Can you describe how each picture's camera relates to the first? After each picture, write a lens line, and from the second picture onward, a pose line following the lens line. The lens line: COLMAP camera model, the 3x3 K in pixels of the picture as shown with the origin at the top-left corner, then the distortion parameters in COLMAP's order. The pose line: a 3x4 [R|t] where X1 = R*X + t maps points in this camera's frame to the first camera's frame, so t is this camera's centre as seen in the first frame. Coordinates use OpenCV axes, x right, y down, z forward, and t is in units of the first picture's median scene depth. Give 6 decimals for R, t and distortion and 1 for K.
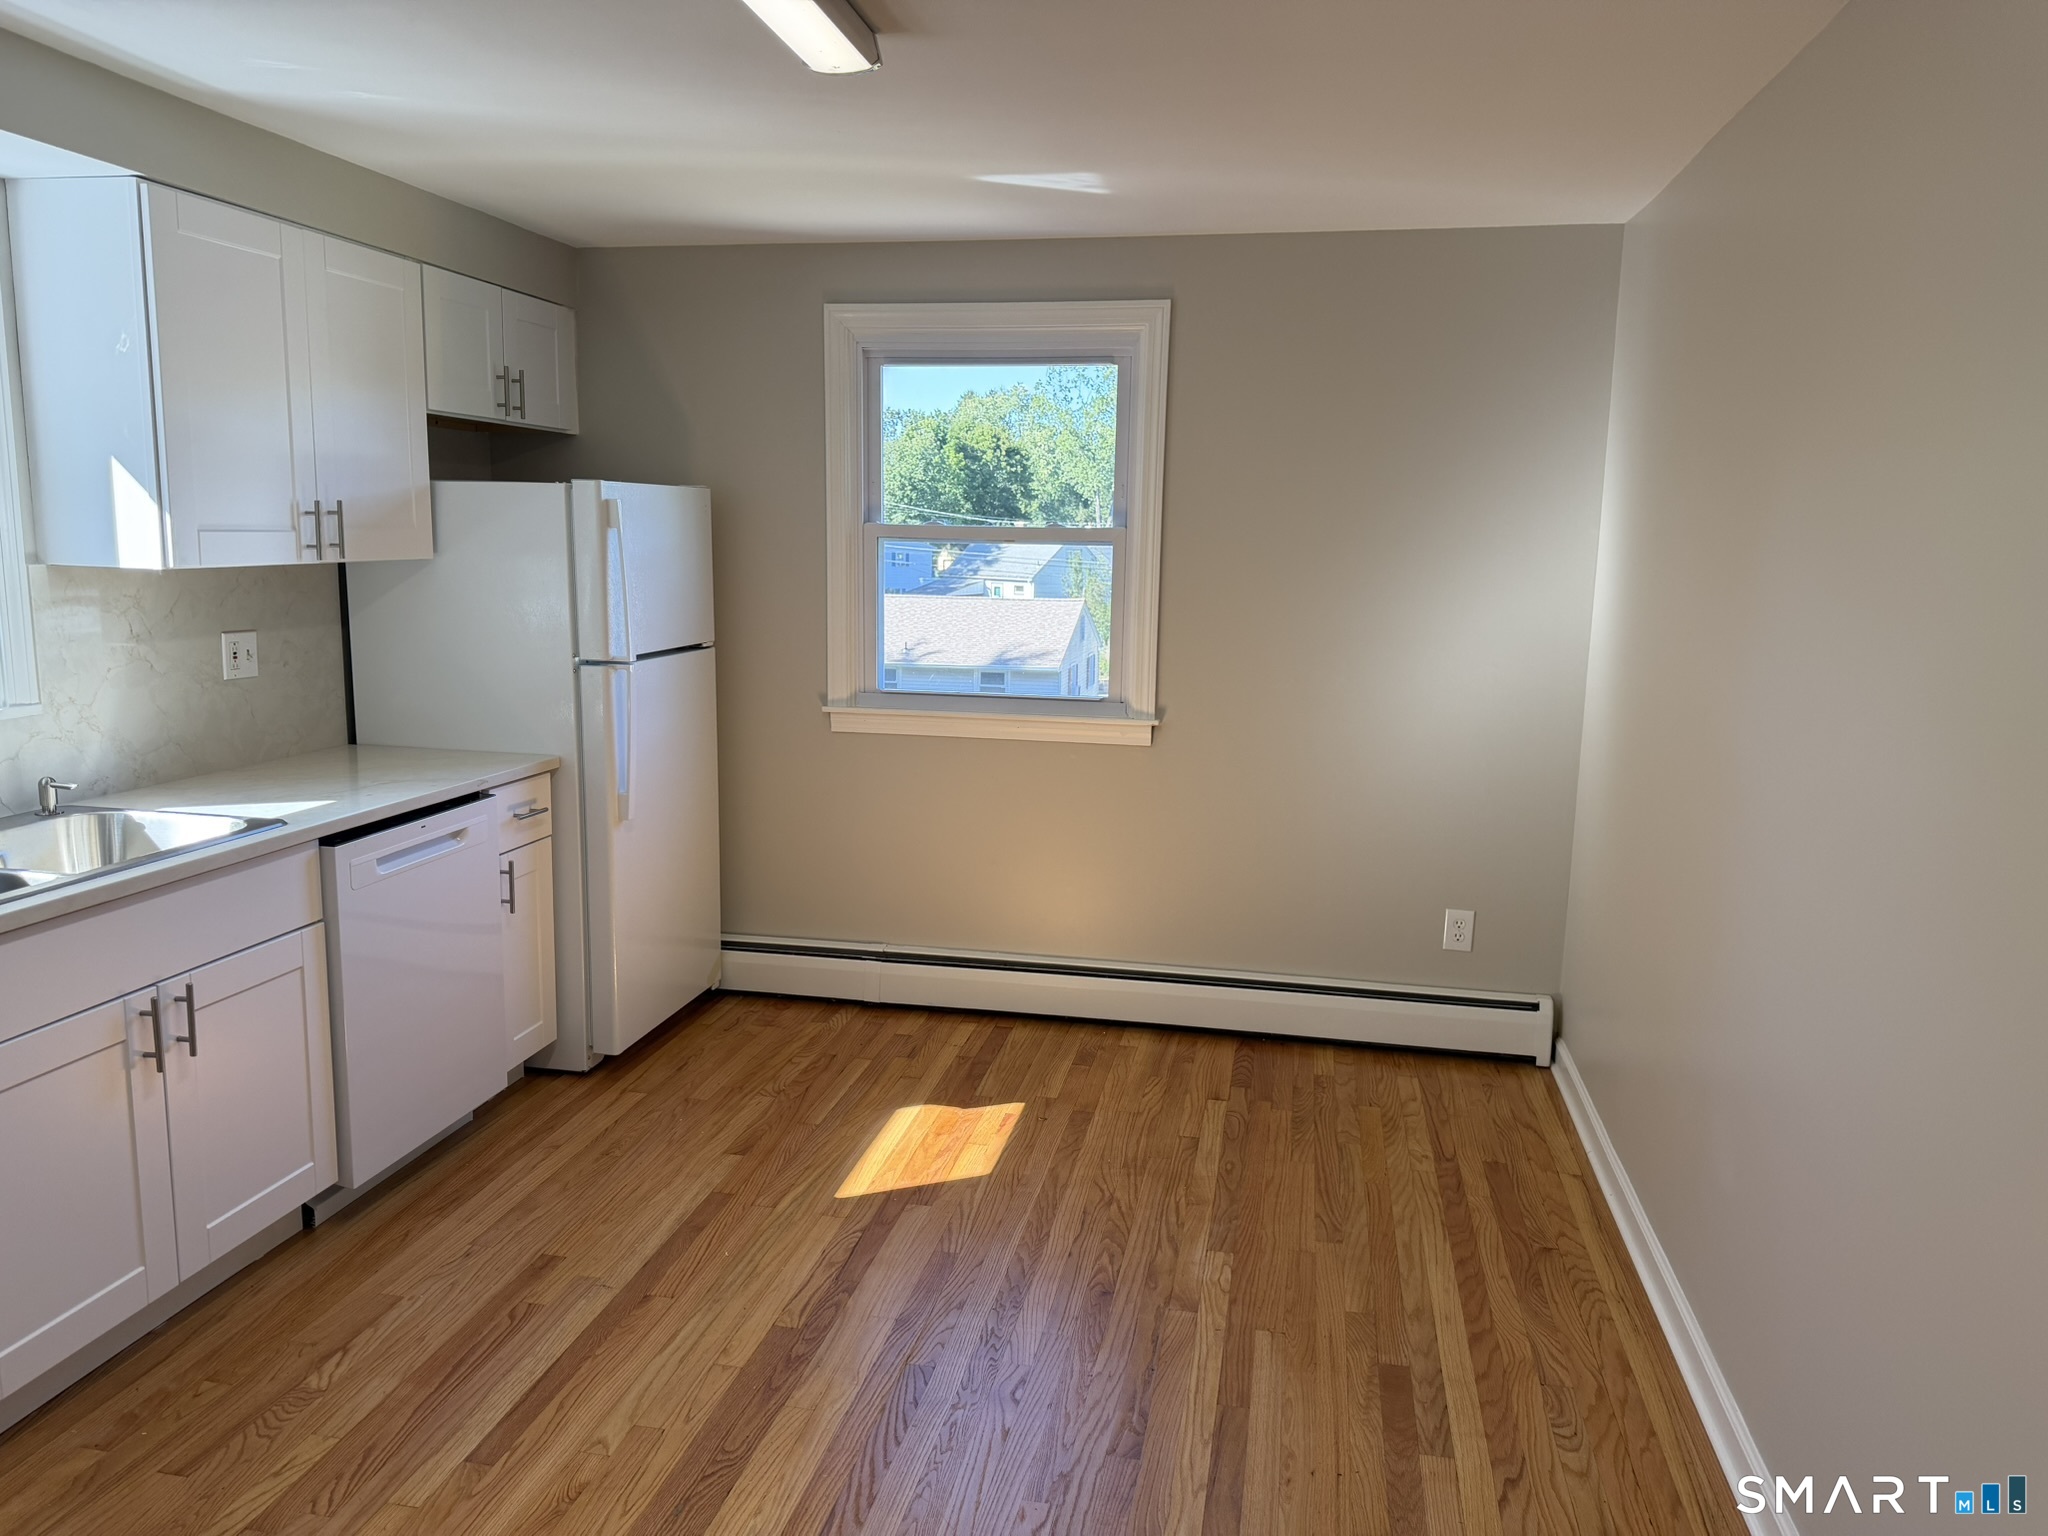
lens RADIAL K [[1430.0, 0, 1022.7], [0, 1430.0, 773.4], [0, 0, 1]] dist [0.045262, -0.069201]
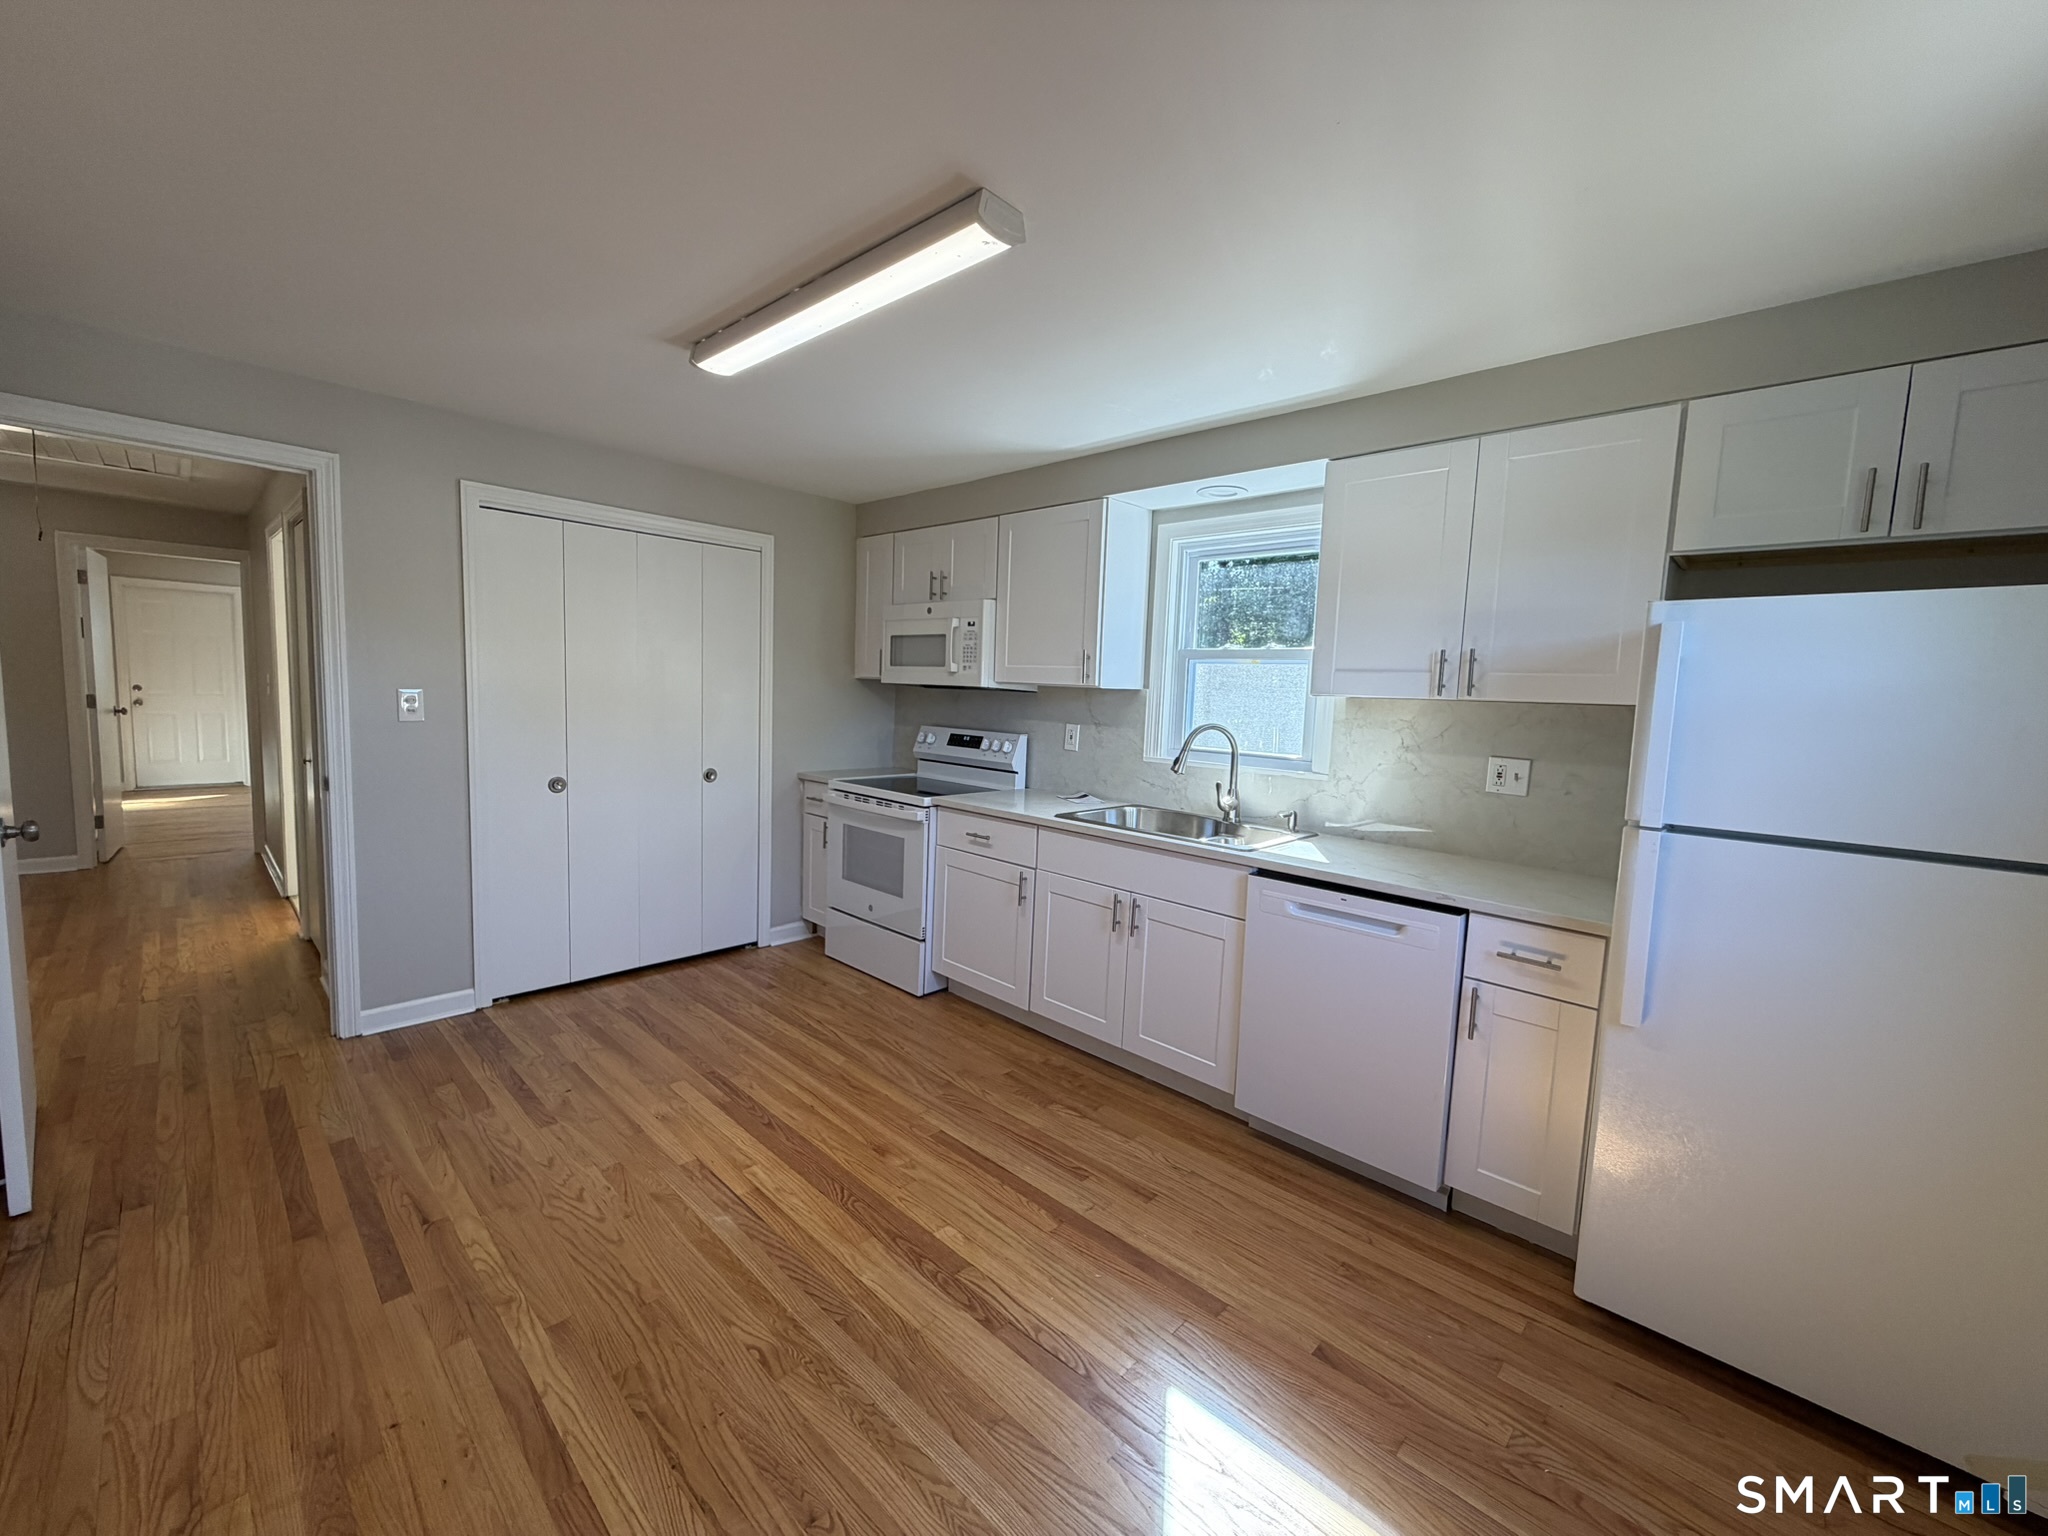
lens RADIAL K [[818.7, 0, 1018.3], [0, 818.7, 765.5], [0, 0, 1]] dist [-0.000723, 0.000105]
pose [[-0.534438, 0.036758, -0.844408, 0.347348], [-0.190386, 0.968143, 0.162642, -0.143806], [0.823486, 0.247686, -0.510414, 1.143371]]
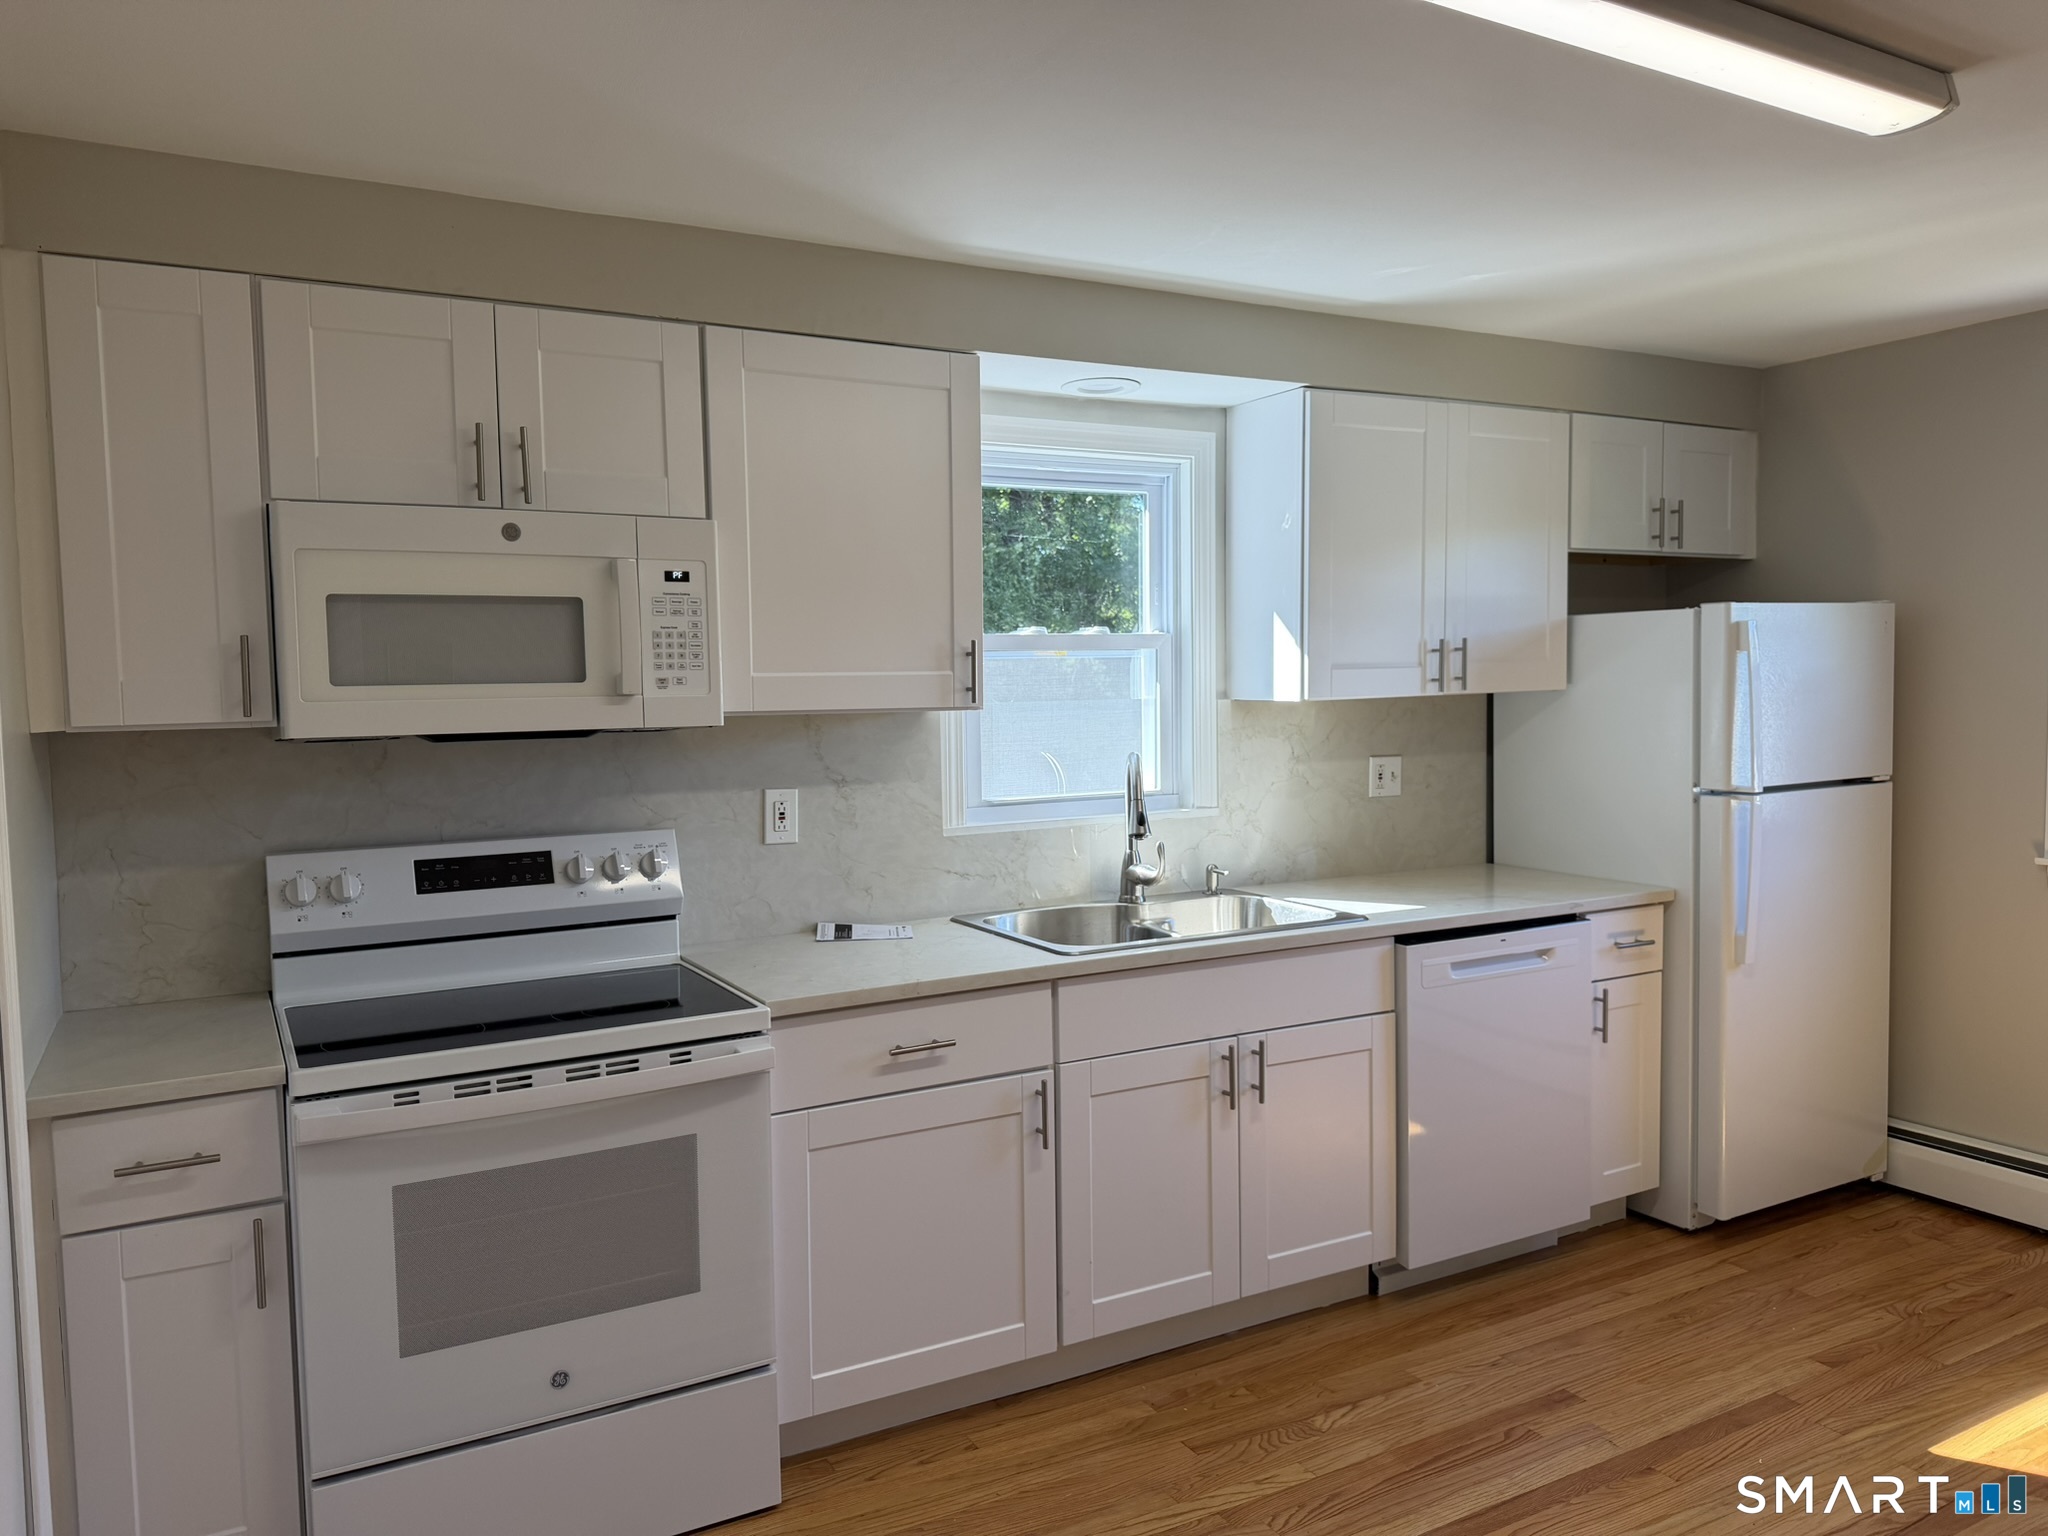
lens RADIAL K [[1448.2, 0, 1024.0], [0, 1448.2, 768.0], [0, 0, 1]] dist [0.052422, -0.064522]
pose [[0.650079, 0.014422, -0.759730, 0.168774], [-0.094768, 0.993552, -0.062229, 0.012046], [0.753934, 0.112452, 0.647254, 0.036726]]
